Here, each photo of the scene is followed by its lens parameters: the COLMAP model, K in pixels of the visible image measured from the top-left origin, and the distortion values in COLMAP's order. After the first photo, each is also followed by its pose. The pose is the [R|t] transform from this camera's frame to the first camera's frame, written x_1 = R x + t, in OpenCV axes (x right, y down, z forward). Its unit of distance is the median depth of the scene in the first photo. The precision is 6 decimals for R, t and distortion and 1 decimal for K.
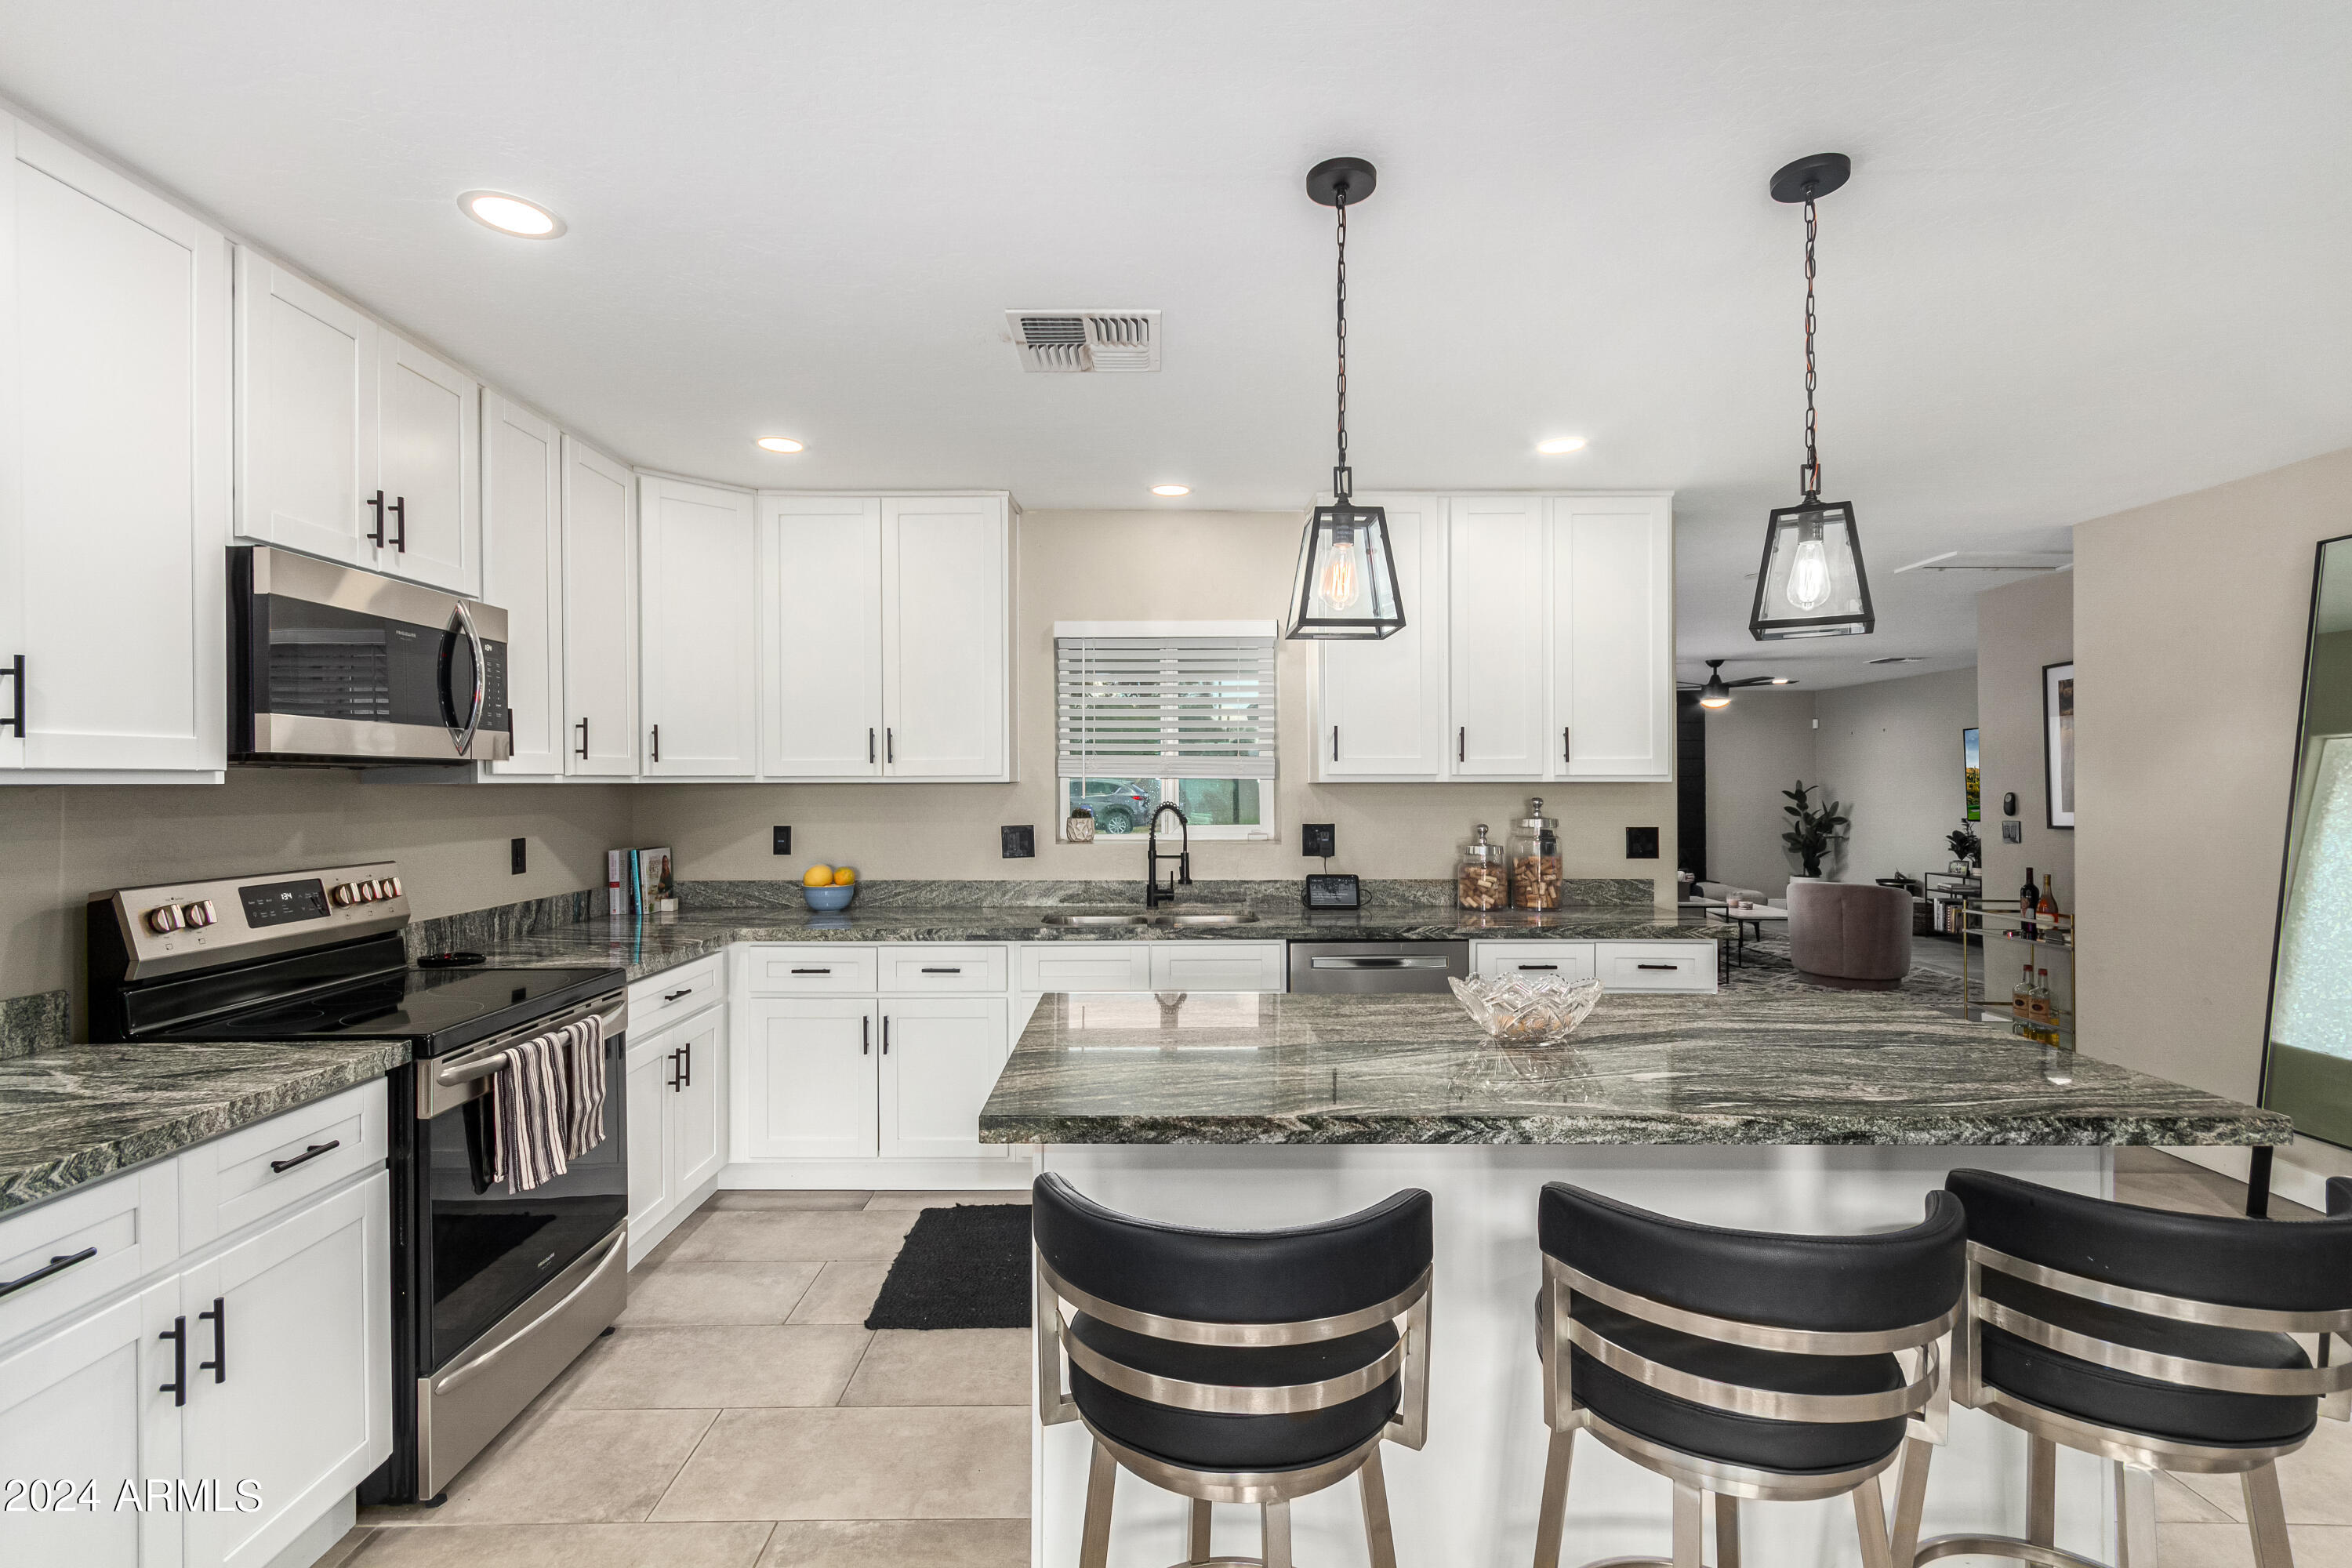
lens RADIAL K [[1094.8, 0, 1151.1], [0, 1094.8, 785.2], [0, 0, 1]] dist [0.005580, 0.000391]
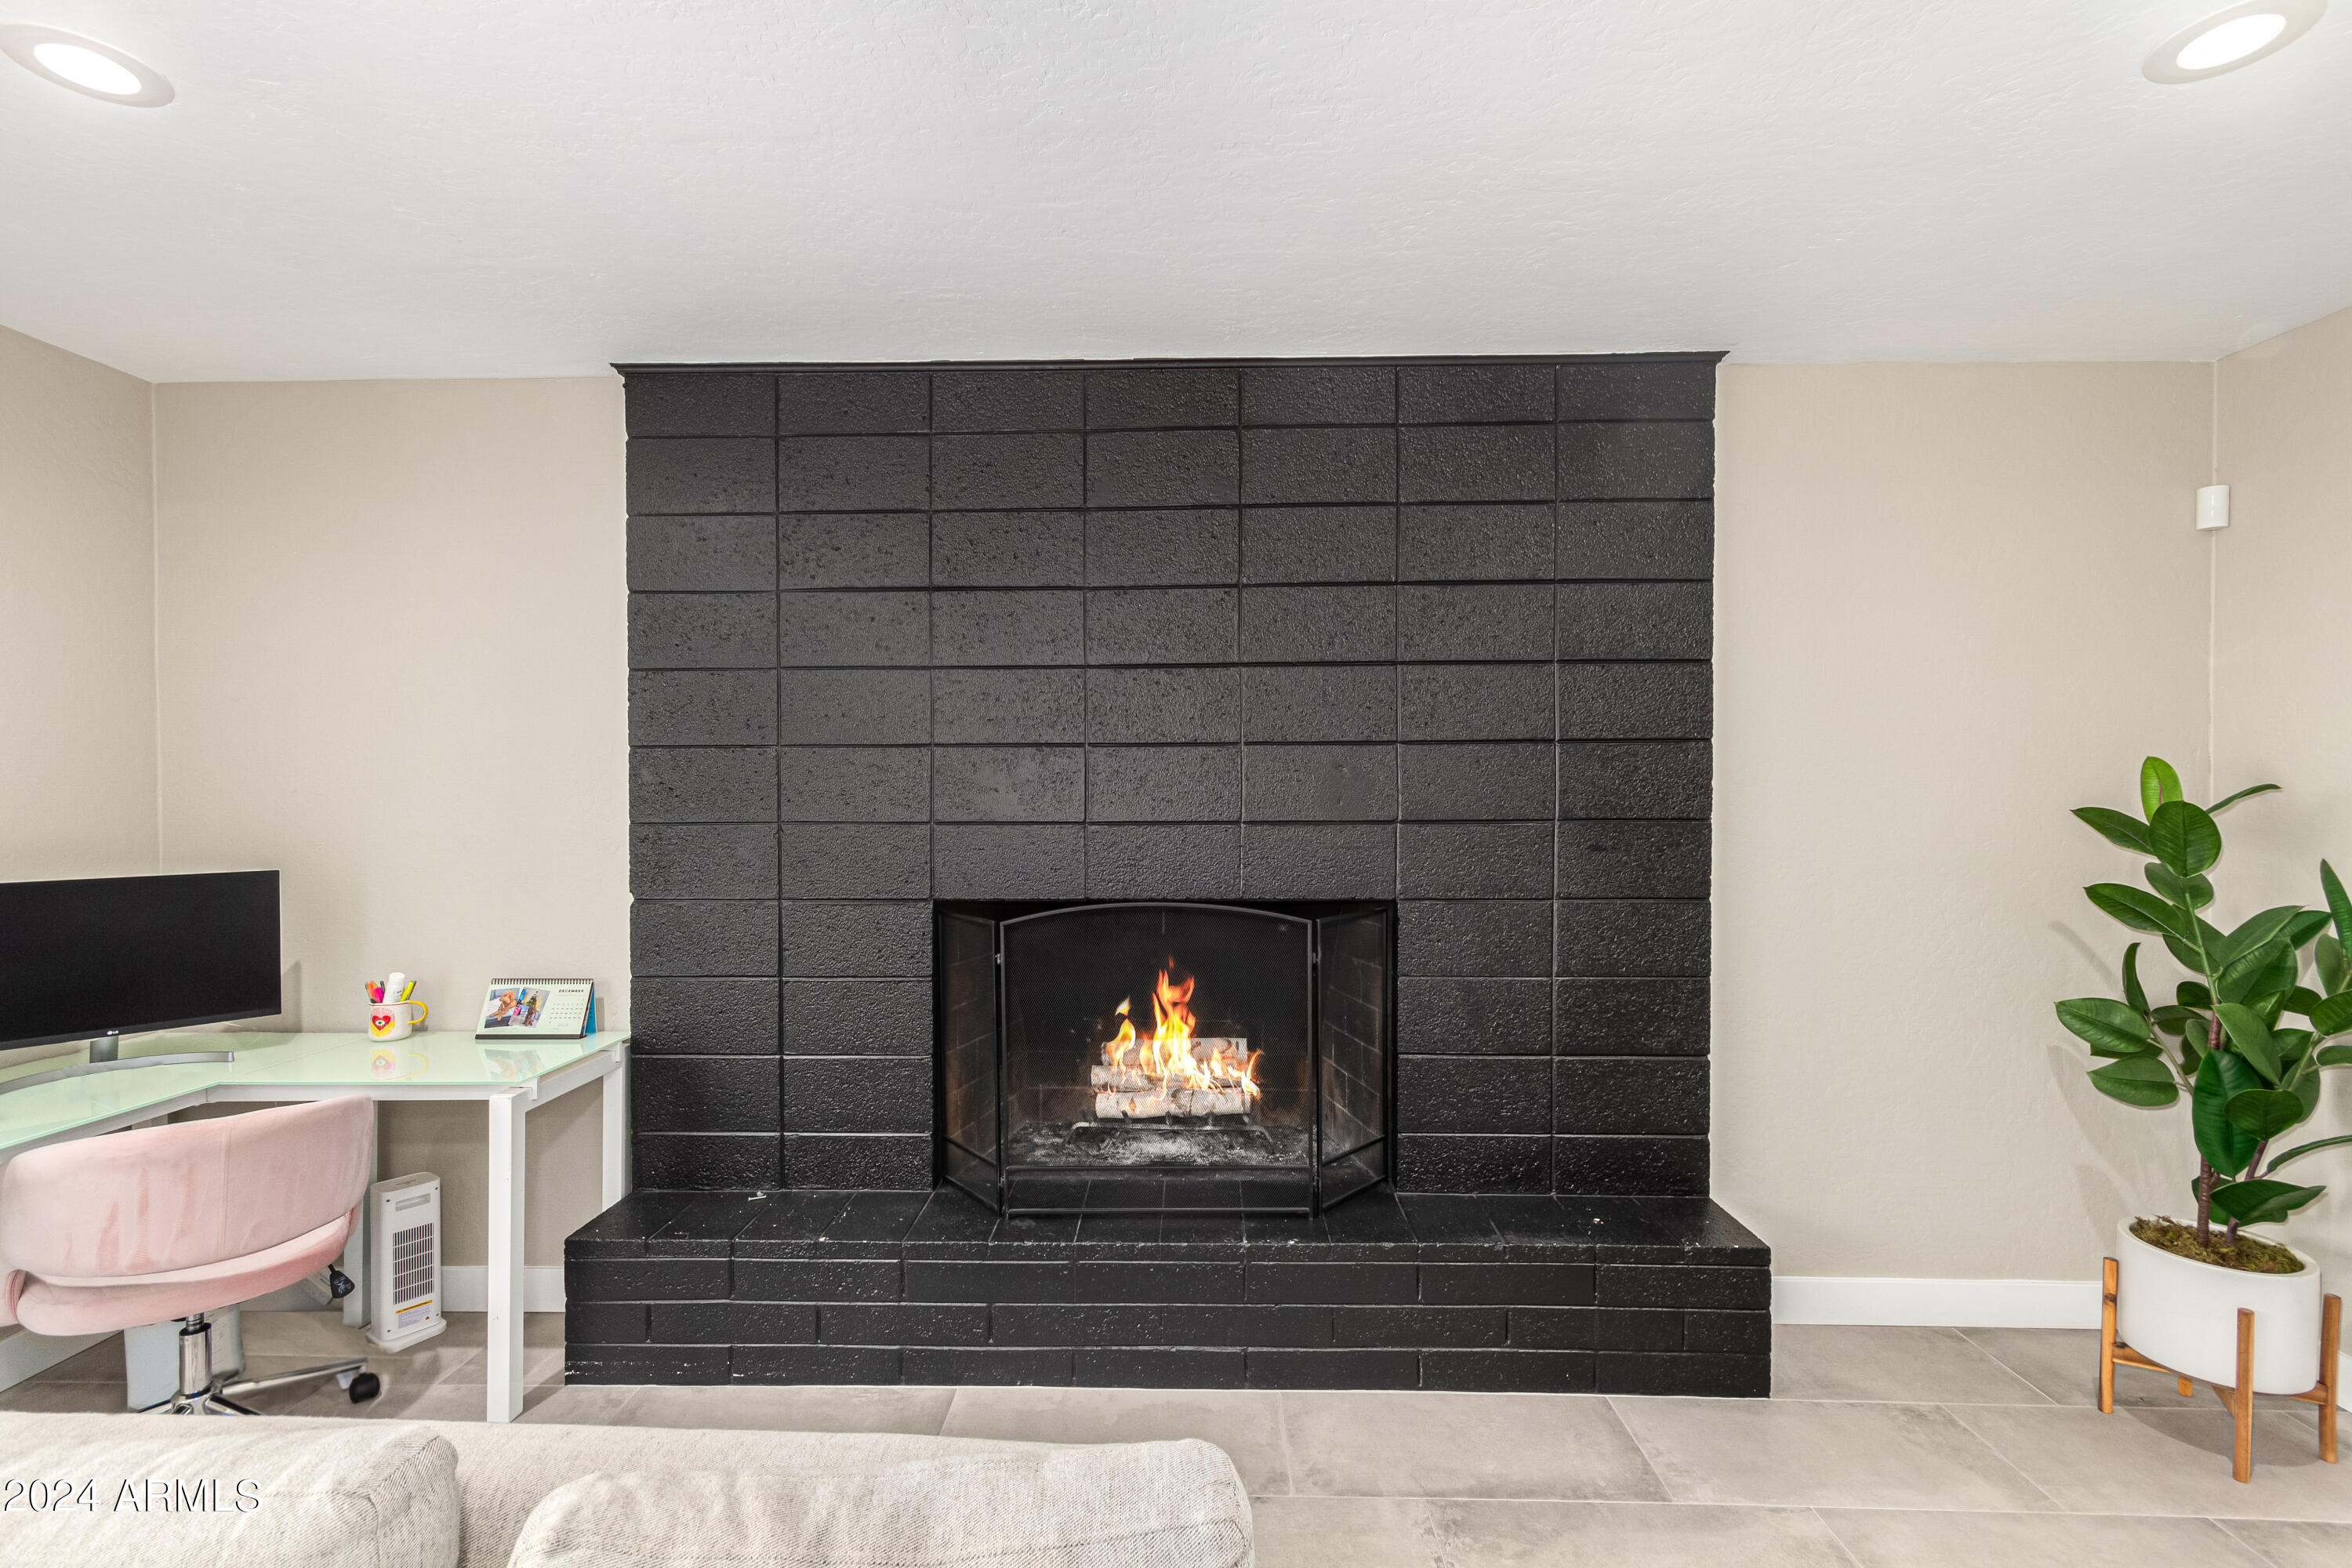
lens RADIAL K [[1094.8, 0, 1155.2], [0, 1094.8, 796.1], [0, 0, 1]] dist [0.005580, 0.000391]
pose [[0.999761, 0.011178, -0.018795, 1.161788], [-0.010863, 0.999800, 0.016769, 0.003805], [0.018979, -0.016561, 0.999683, 2.270178]]
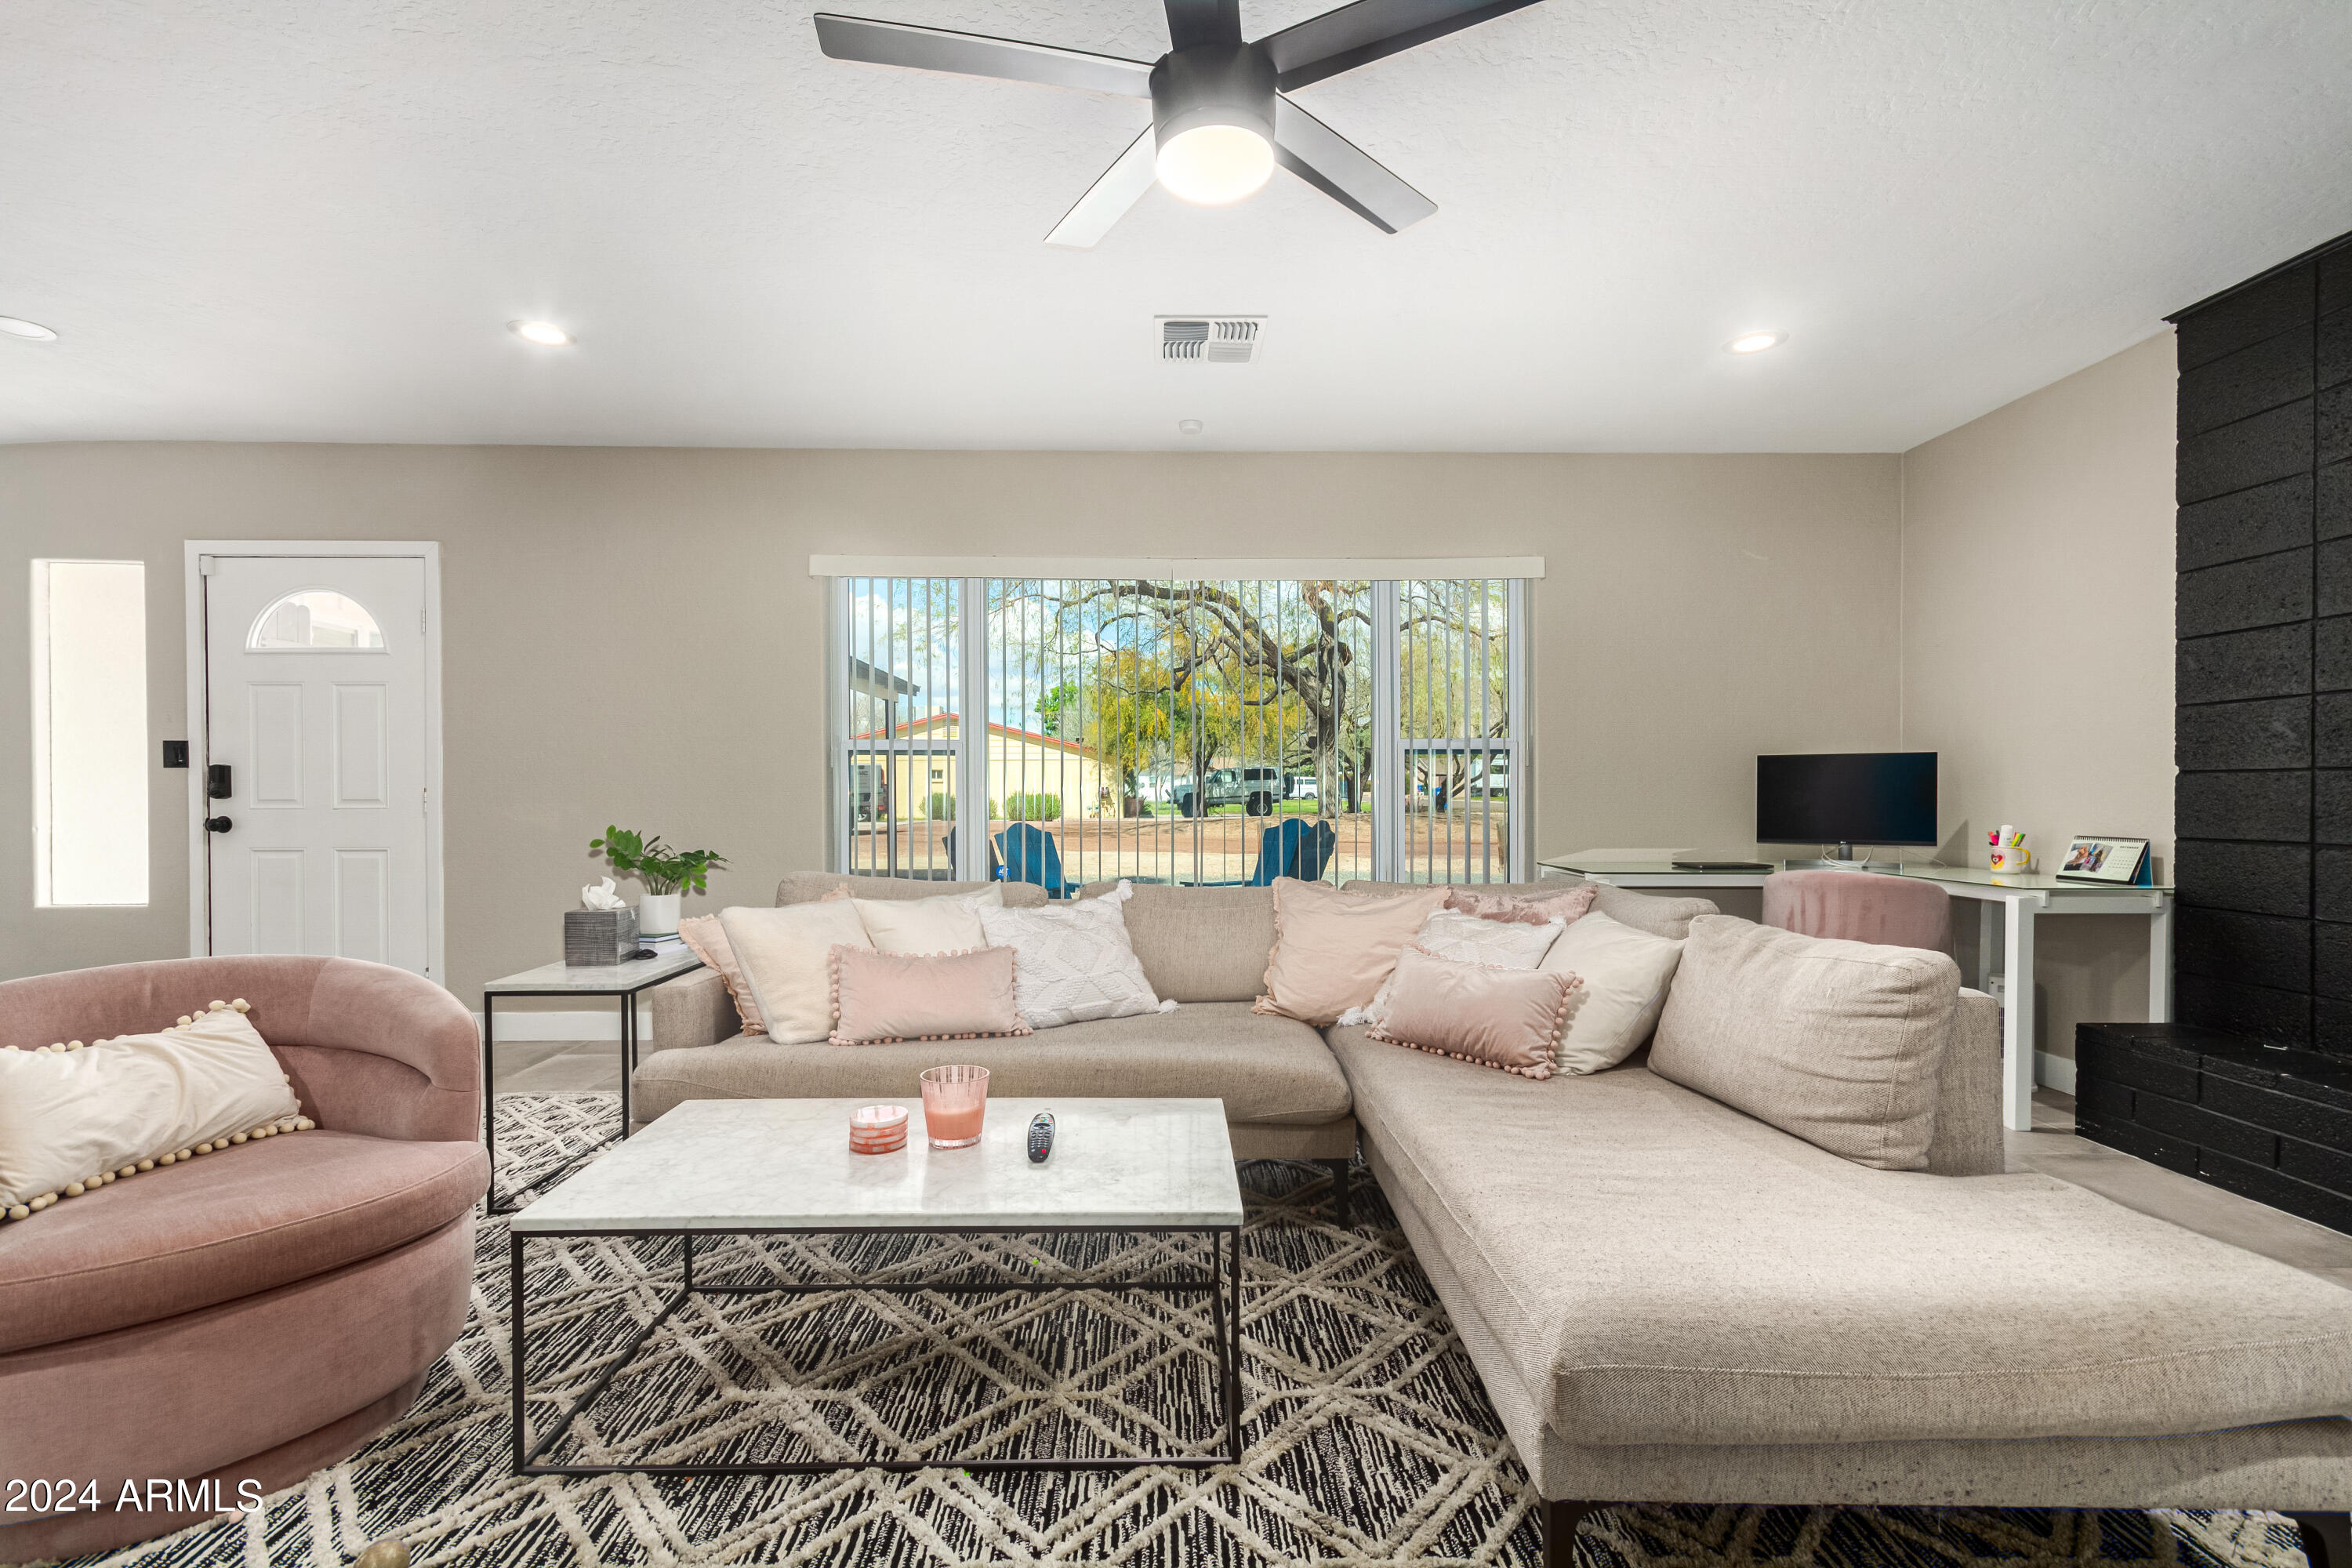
lens RADIAL K [[1094.8, 0, 1169.3], [0, 1094.8, 791.9], [0, 0, 1]] dist [0.005580, 0.000391]
pose [[0.013699, 0.012424, -0.999829, 1.602190], [0.006131, 0.999903, 0.012509, 0.082132], [0.999887, -0.006302, 0.013622, 2.206684]]
